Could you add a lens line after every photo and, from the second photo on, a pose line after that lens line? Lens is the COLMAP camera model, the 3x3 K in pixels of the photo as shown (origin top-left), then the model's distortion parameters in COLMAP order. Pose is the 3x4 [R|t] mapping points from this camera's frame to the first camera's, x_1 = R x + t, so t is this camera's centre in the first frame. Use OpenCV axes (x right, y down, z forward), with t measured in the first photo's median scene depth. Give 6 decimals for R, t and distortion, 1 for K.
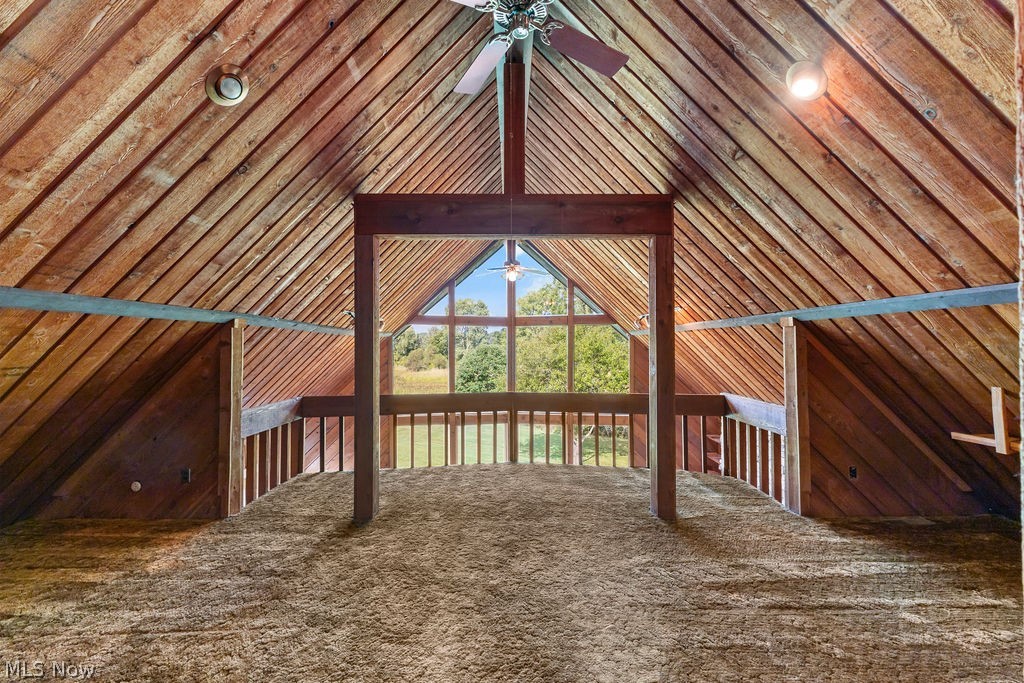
lens RADIAL K [[441.5, 0, 512.7], [0, 441.5, 342.3], [0, 0, 1]] dist [0.010784, -0.003675]
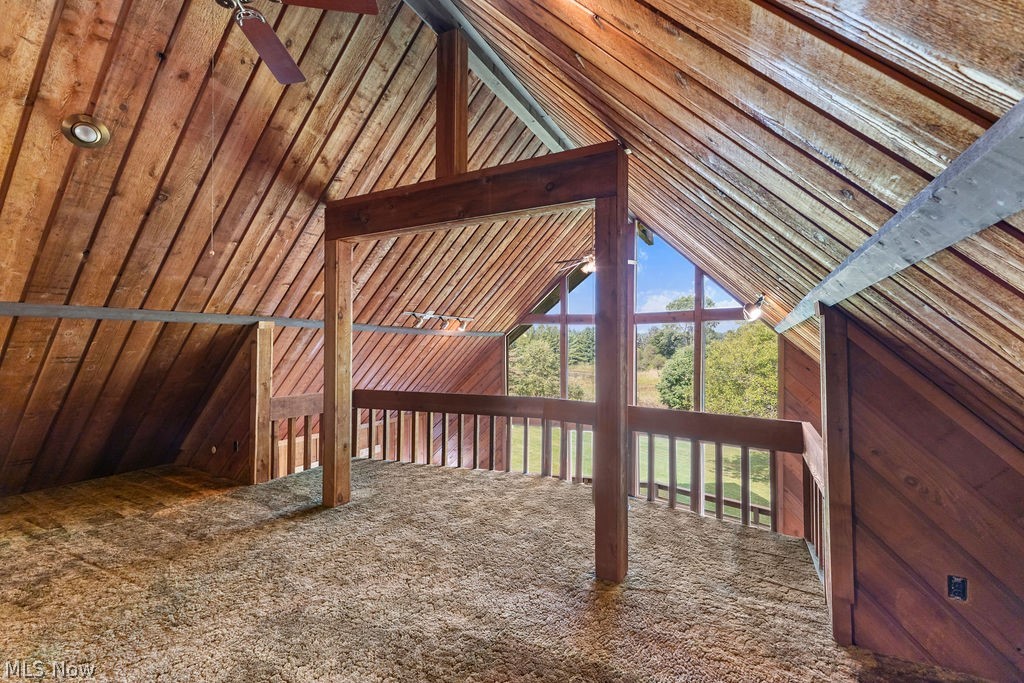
lens RADIAL K [[441.5, 0, 511.9], [0, 441.5, 338.1], [0, 0, 1]] dist [0.010784, -0.003675]
pose [[0.875682, -0.000880, -0.482888, 0.557201], [-0.003651, 0.999958, -0.008443, 0.000547], [0.482875, 0.009157, 0.875642, 0.272764]]
